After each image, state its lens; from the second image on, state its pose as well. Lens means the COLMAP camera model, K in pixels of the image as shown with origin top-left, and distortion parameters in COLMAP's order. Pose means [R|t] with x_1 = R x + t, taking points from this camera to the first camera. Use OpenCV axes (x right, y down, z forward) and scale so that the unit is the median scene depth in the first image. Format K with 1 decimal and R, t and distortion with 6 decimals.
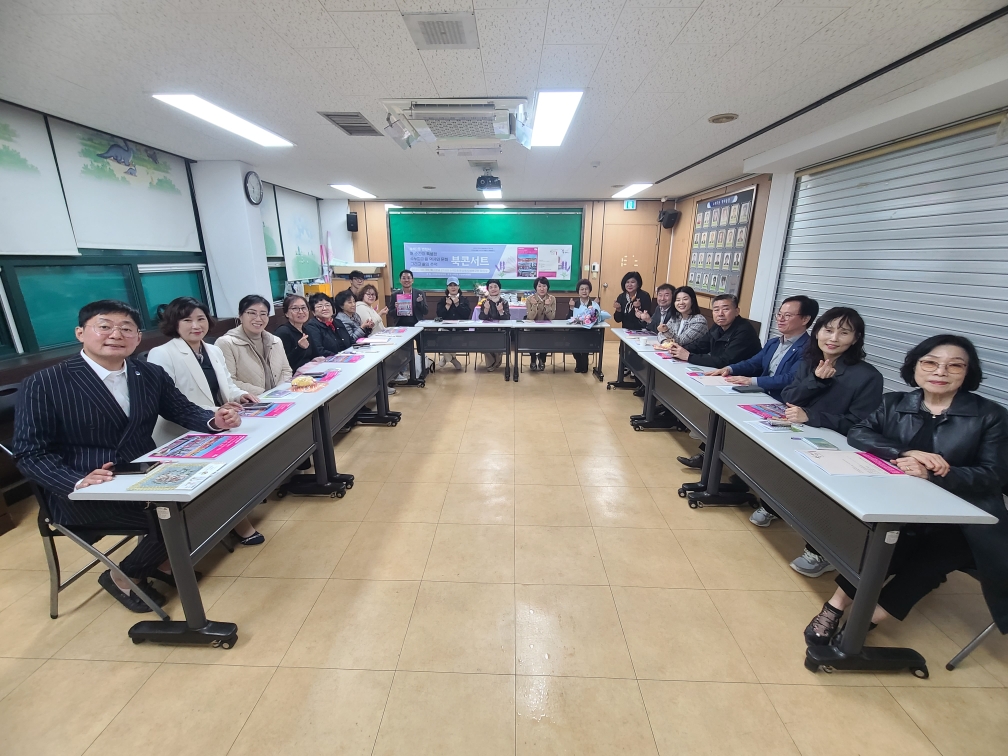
lens RADIAL K [[413.0, 0, 504.5], [0, 413.0, 377.8], [0, 0, 1]] dist [-0.001581, -0.000341]
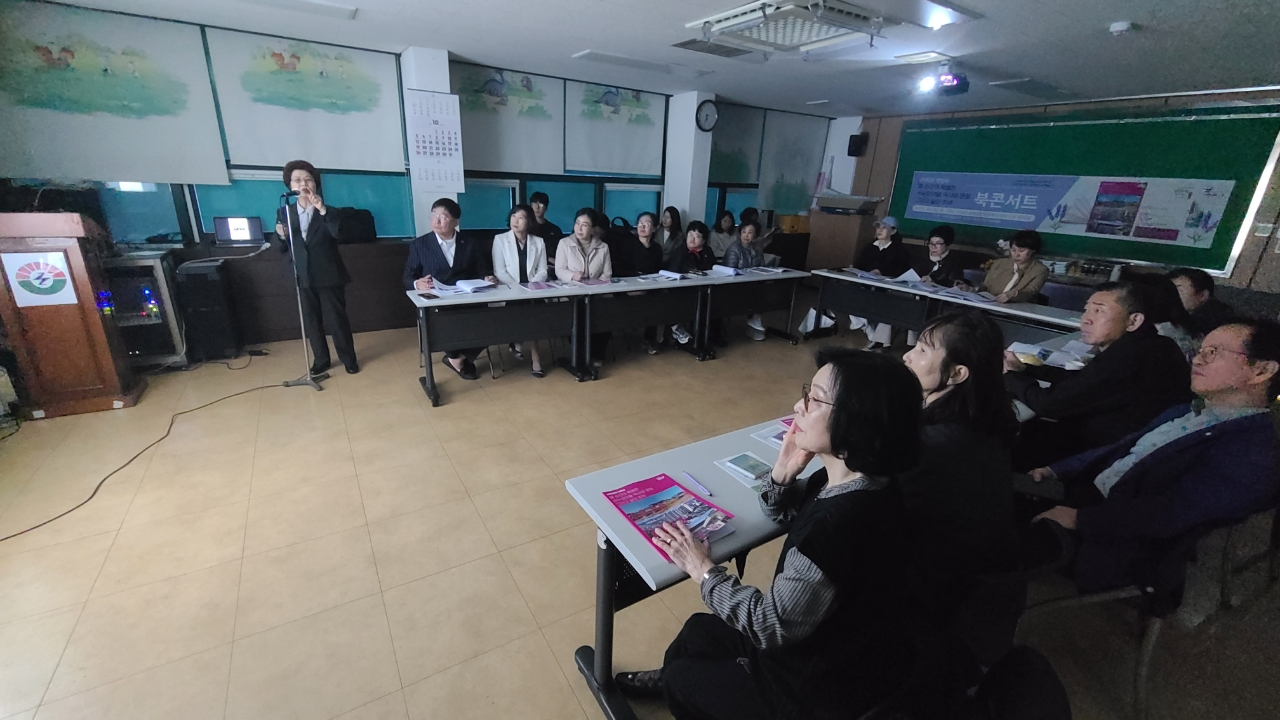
lens RADIAL K [[515.7, 0, 641.6], [0, 515.7, 361.4], [0, 0, 1]] dist [-0.002002, -0.000270]
pose [[0.548413, 0.297776, -0.781392, 0.315754], [-0.271616, 0.947212, 0.170336, -0.025555], [0.790865, 0.118824, 0.600344, 0.089555]]
